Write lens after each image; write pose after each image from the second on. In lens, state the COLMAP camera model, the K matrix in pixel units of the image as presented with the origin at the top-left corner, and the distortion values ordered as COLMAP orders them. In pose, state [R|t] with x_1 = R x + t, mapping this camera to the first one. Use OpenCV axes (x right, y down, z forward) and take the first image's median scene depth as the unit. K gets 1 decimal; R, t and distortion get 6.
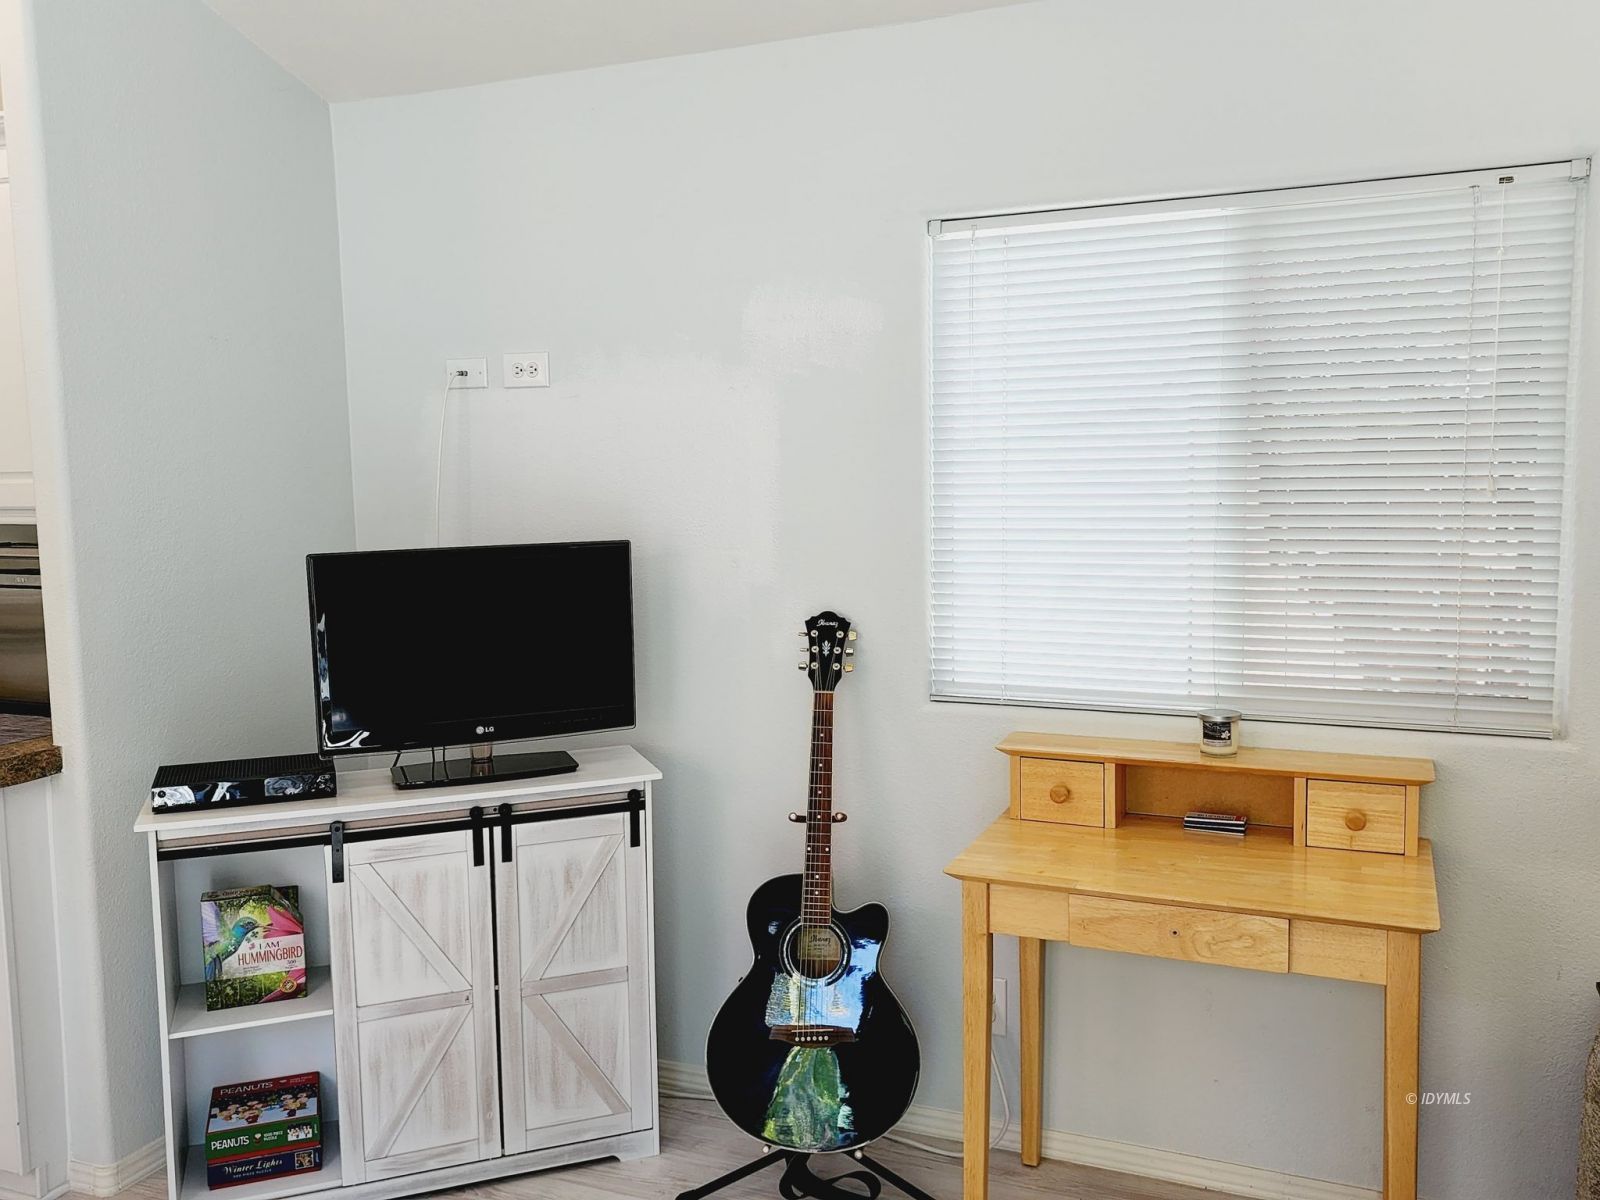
lens RADIAL K [[1335.7, 0, 790.1], [0, 1335.7, 587.7], [0, 0, 1]] dist [0.068102, -0.040673]
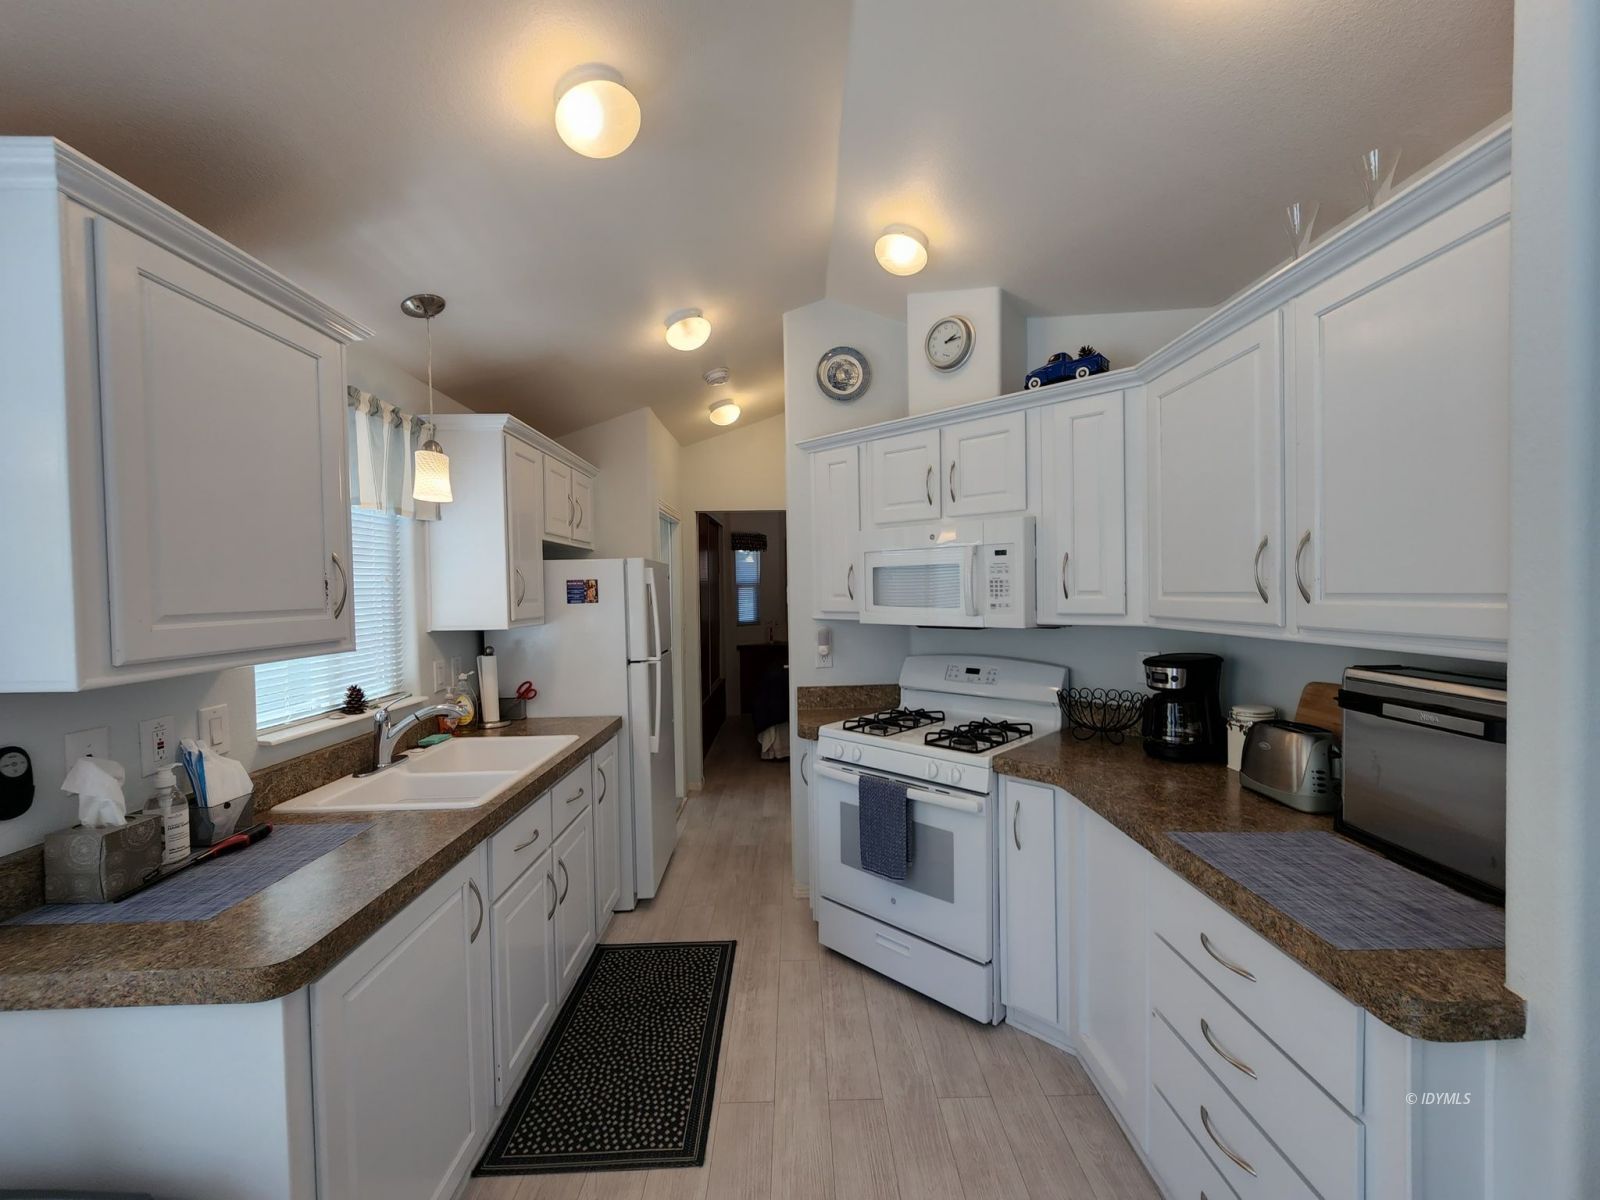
lens RADIAL K [[661.9, 0, 793.8], [0, 661.9, 604.5], [0, 0, 1]] dist [0.002897, -0.001027]
pose [[0.405117, 0.029943, -0.913774, -0.392579], [-0.081527, 0.996665, -0.003486, -0.048251], [0.910623, 0.075910, 0.406207, 0.526293]]
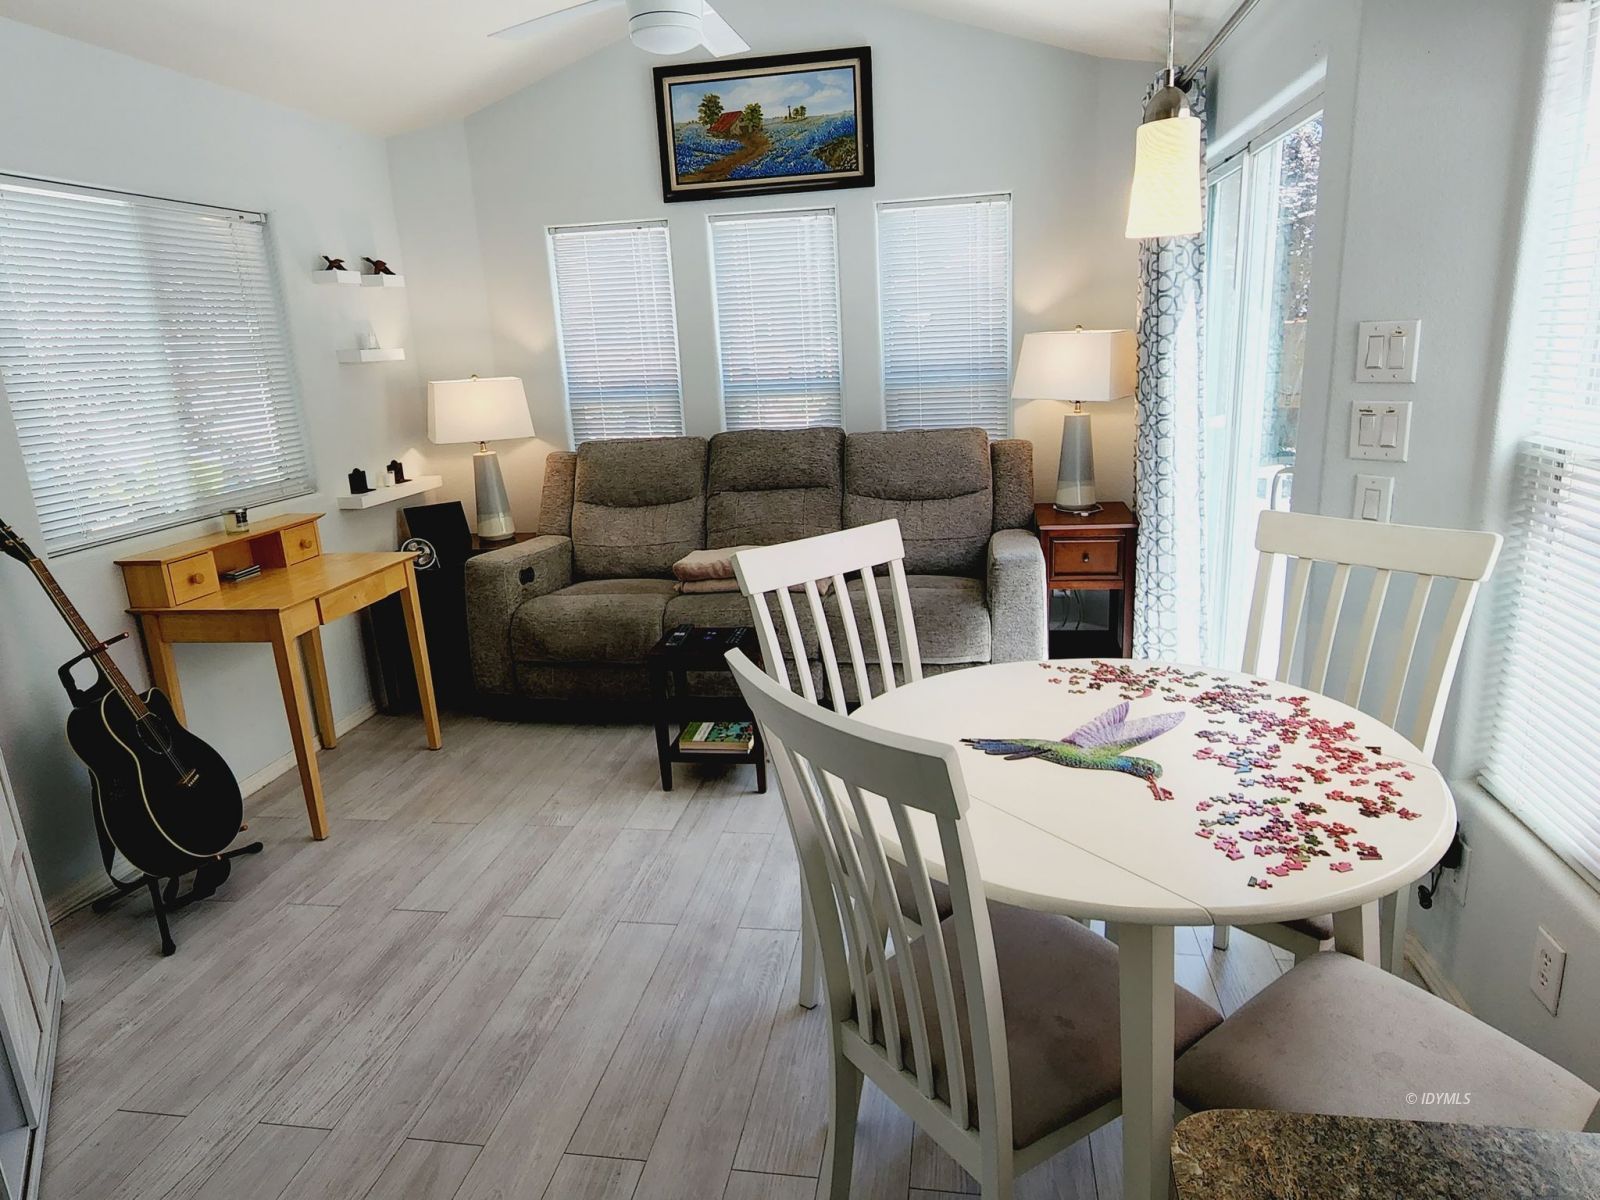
lens RADIAL K [[990.4, 0, 807.1], [0, 990.4, 610.5], [0, 0, 1]] dist [-0.001079, 0.001332]
pose [[-0.248782, -0.227865, 0.941374, -1.026981], [0.151818, 0.950744, 0.270254, -0.014663], [-0.956587, 0.210152, -0.201934, 0.534659]]
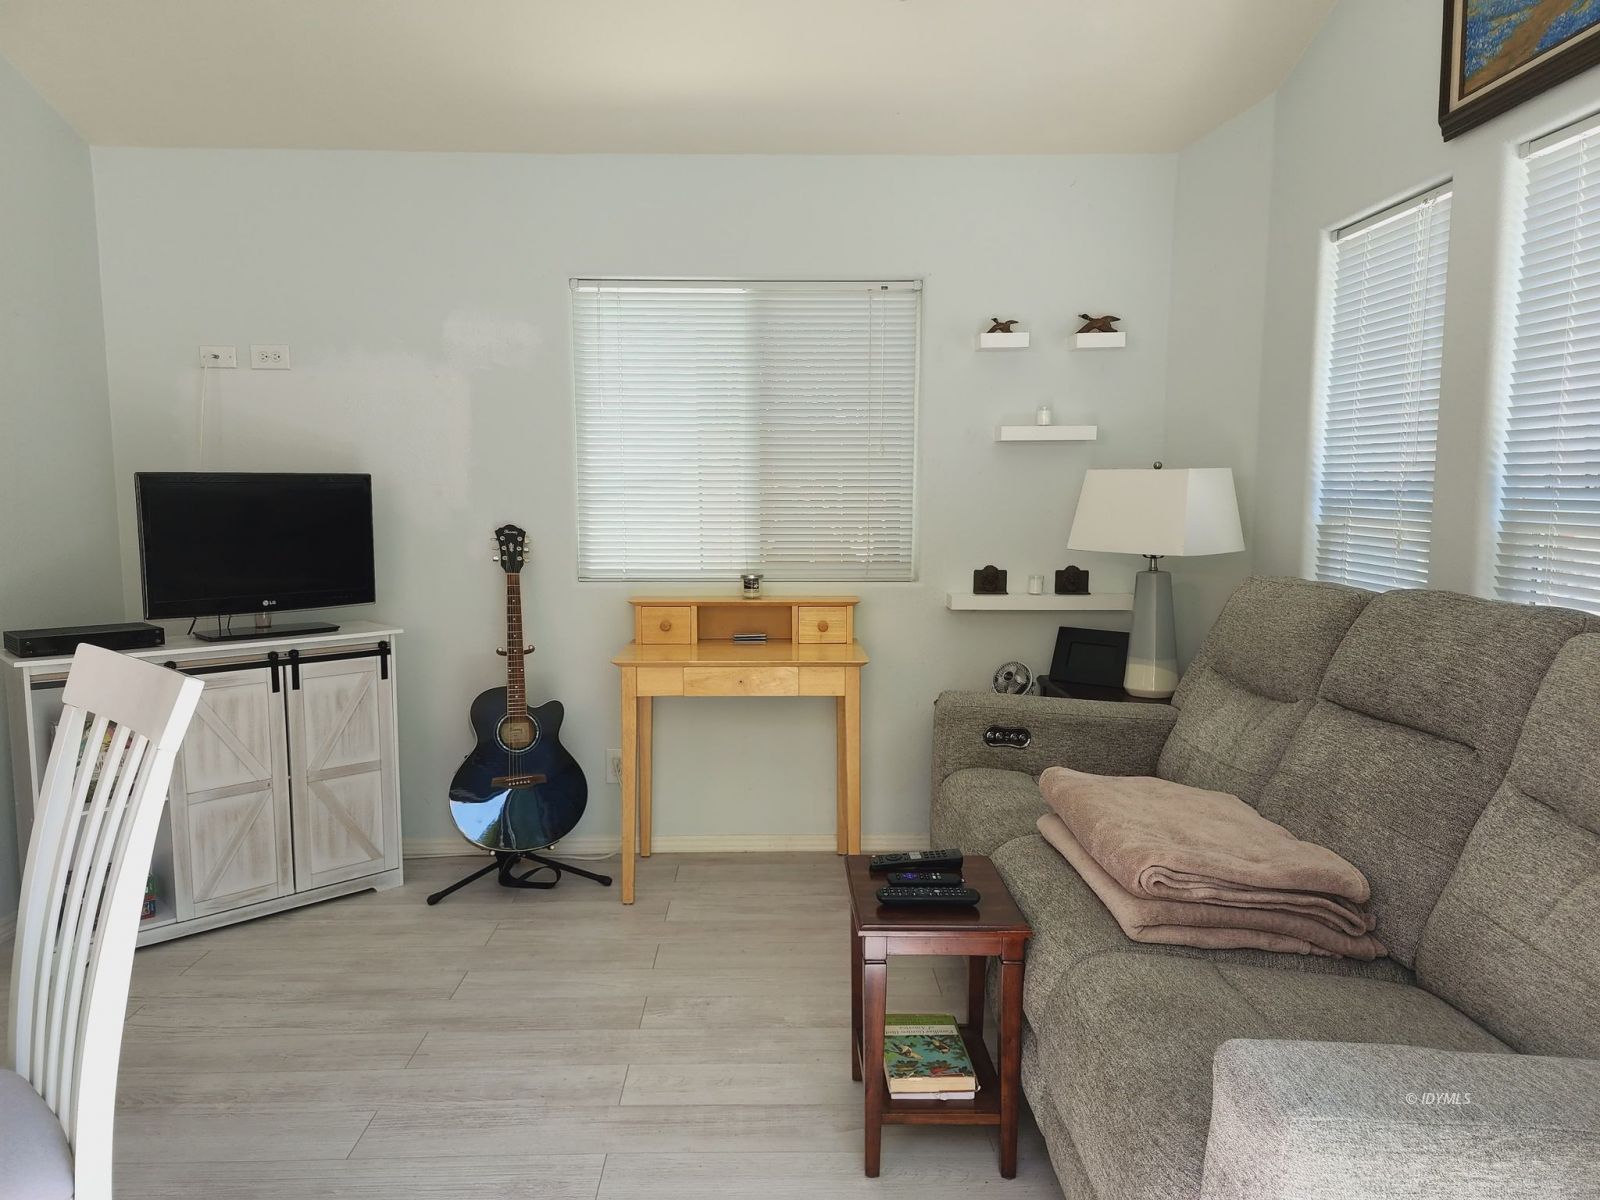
lens RADIAL K [[1088.6, 0, 786.3], [0, 1088.6, 613.3], [0, 0, 1]] dist [0.059046, -0.019513]
pose [[0.911518, -0.025662, 0.410460, -0.213429], [0.023916, 0.999670, 0.009390, 0.122411], [-0.410565, 0.001257, 0.911830, -0.304274]]
